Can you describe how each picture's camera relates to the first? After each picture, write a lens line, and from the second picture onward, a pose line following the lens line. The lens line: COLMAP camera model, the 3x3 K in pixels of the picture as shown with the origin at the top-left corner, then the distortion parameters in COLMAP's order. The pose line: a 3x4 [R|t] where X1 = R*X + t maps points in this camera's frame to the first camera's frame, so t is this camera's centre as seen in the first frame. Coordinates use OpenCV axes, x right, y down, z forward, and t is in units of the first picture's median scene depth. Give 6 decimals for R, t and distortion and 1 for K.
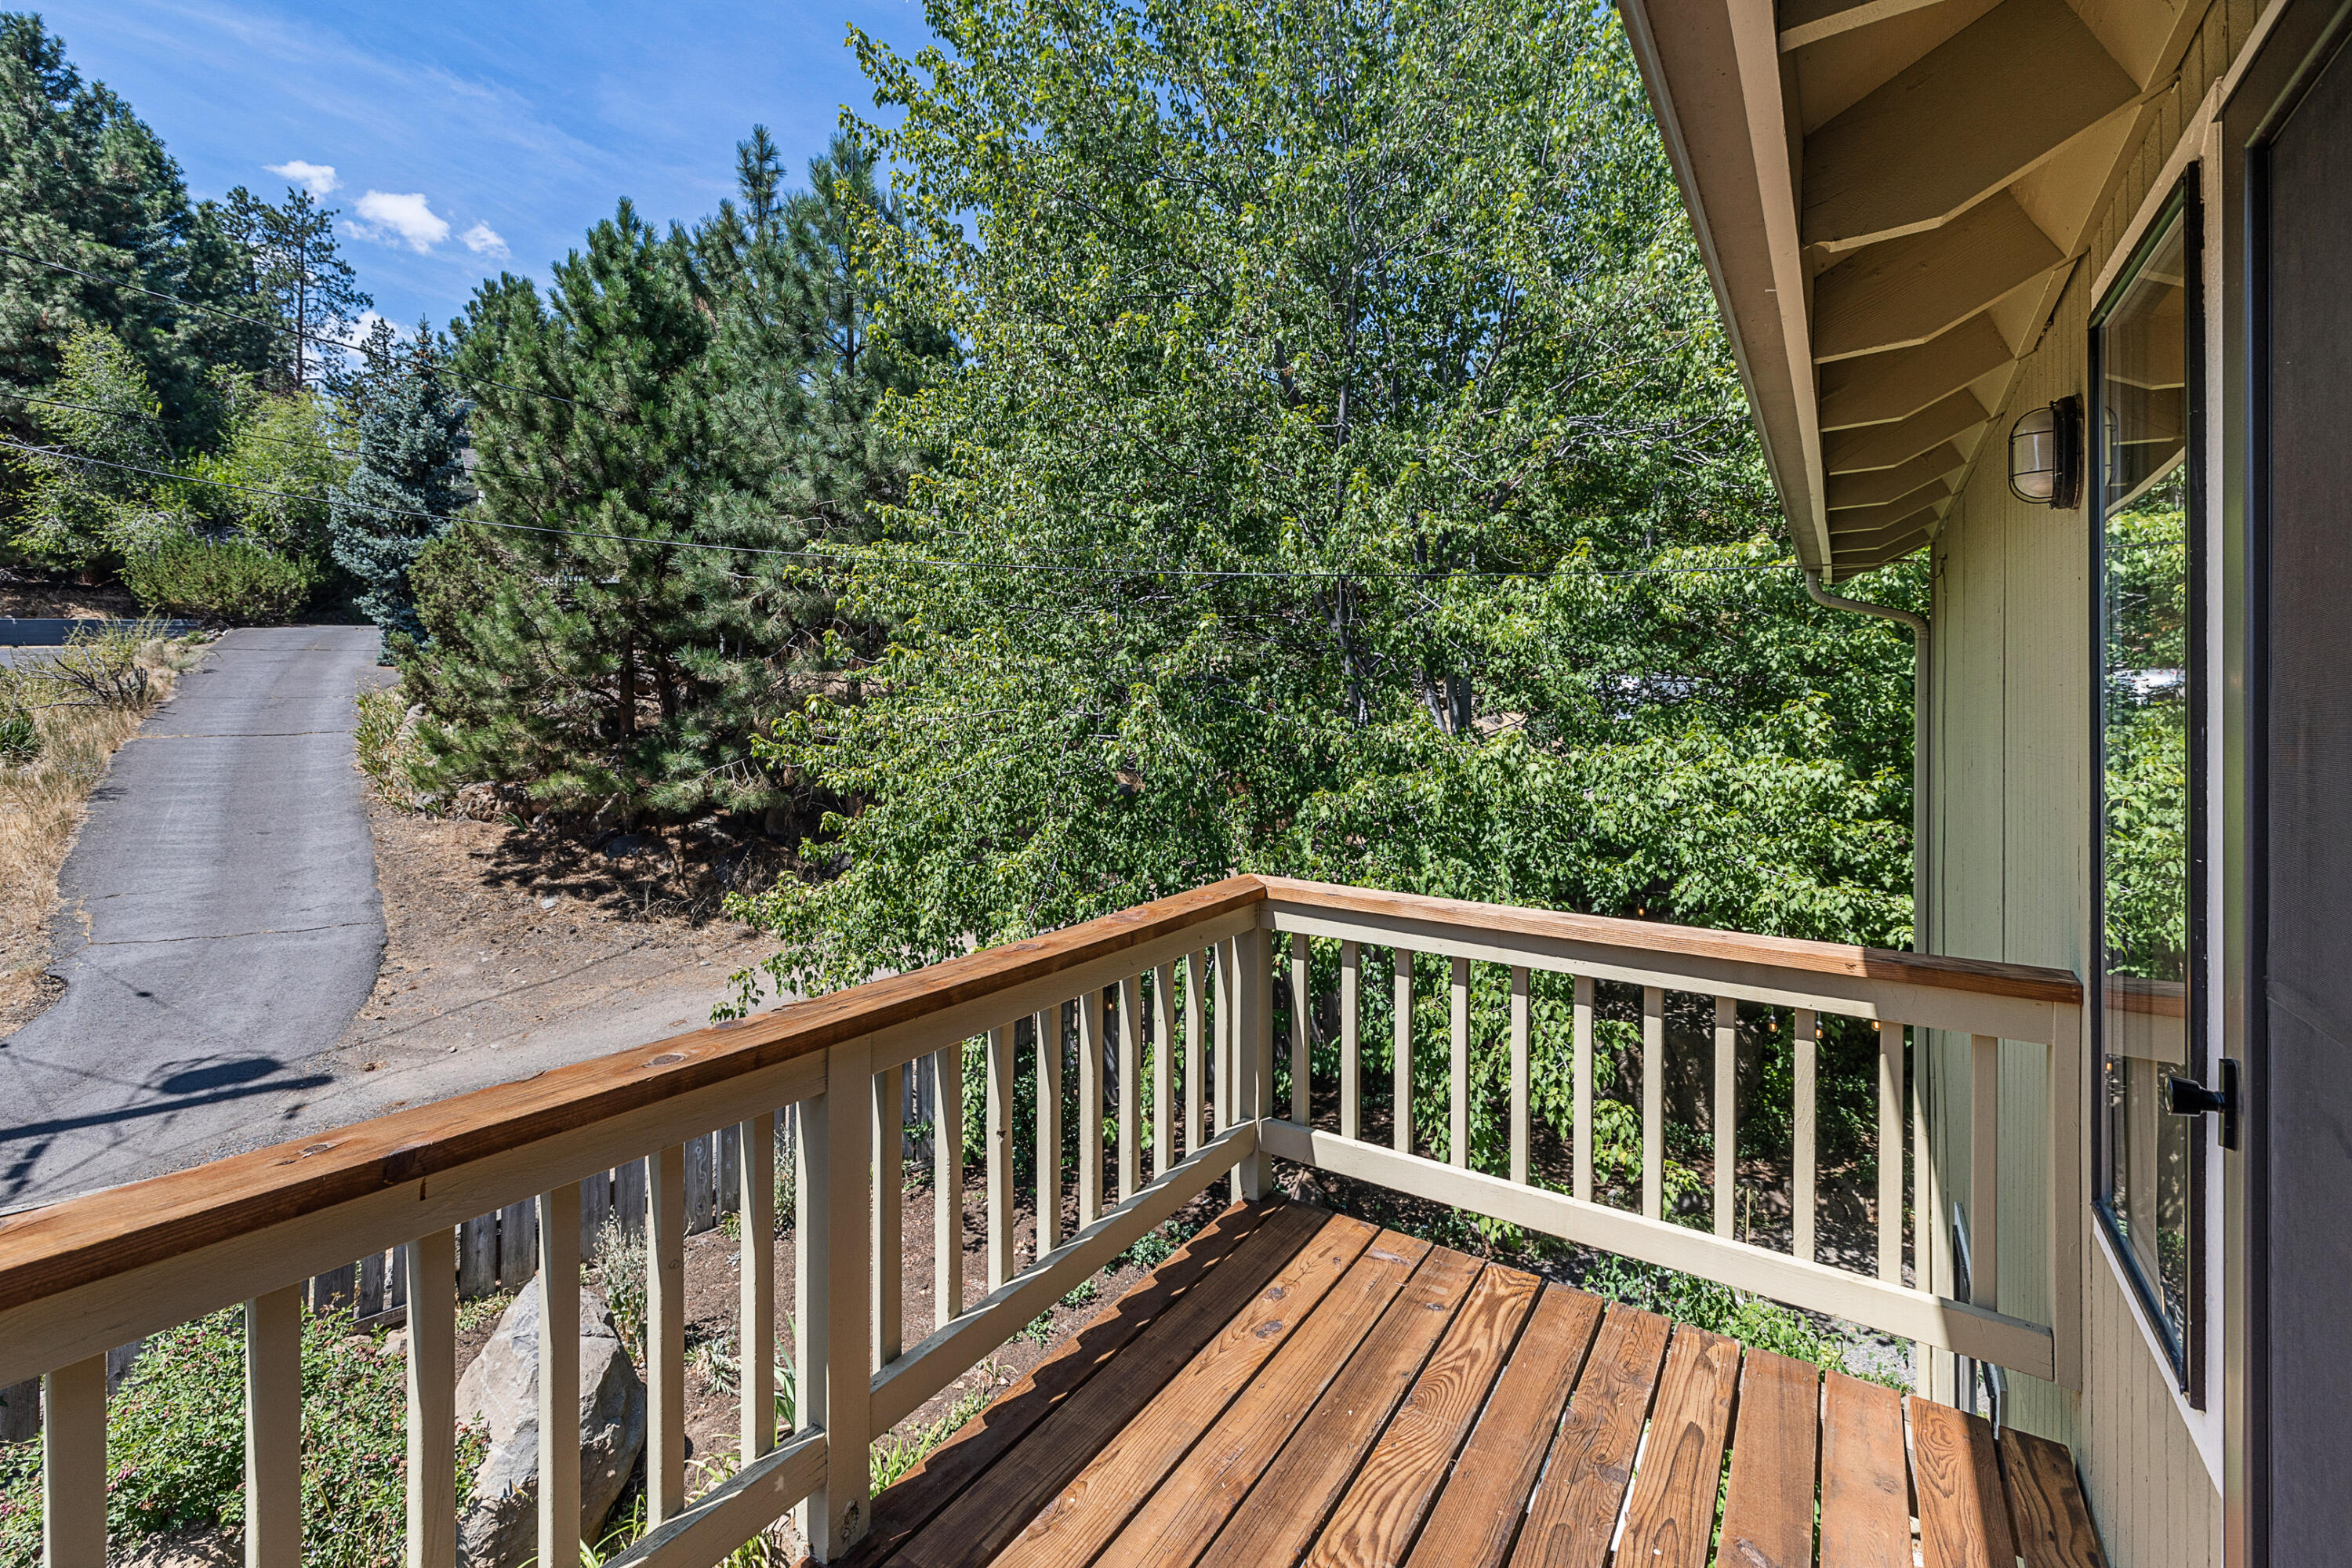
lens RADIAL K [[1015.3, 0, 1140.9], [0, 1015.3, 704.2], [0, 0, 1]] dist [-0.003516, 0.000281]
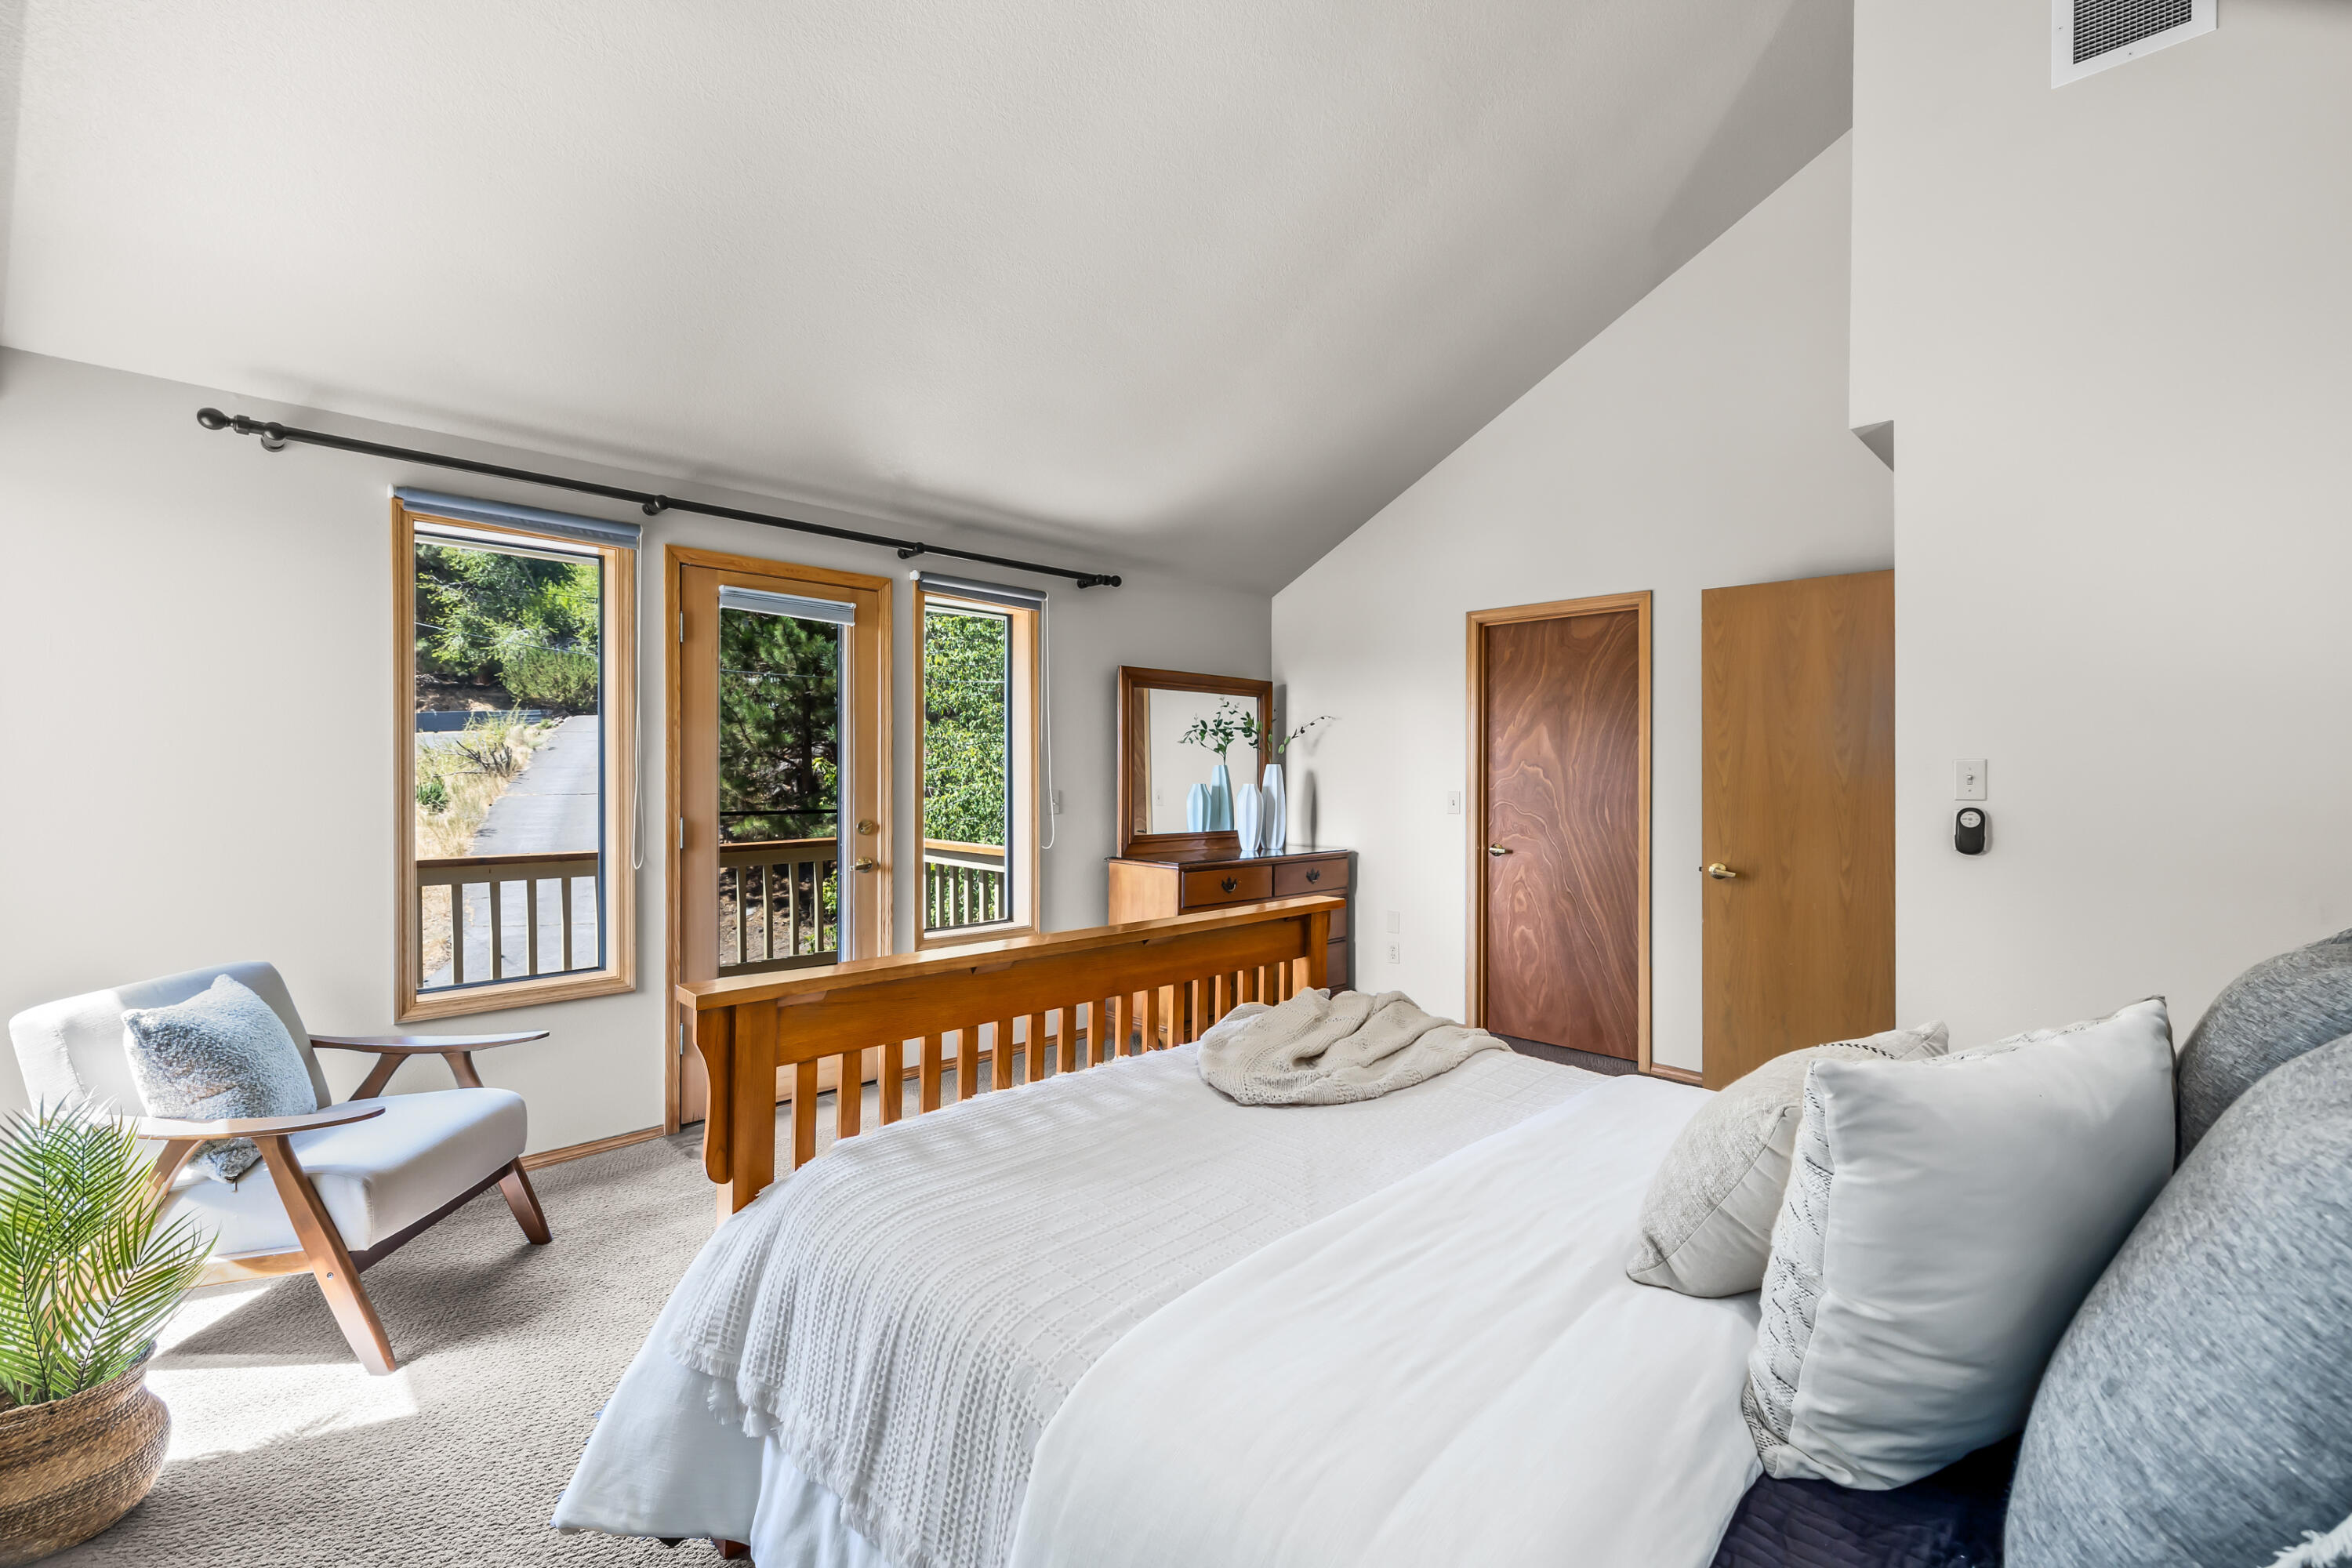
lens RADIAL K [[1015.3, 0, 1175.8], [0, 1015.3, 783.7], [0, 0, 1]] dist [-0.003516, 0.000281]
pose [[0.977544, -0.003158, -0.210710, 0.176416], [0.004911, 0.999958, 0.007799, 0.008009], [0.210676, -0.008659, 0.977518, -0.148008]]
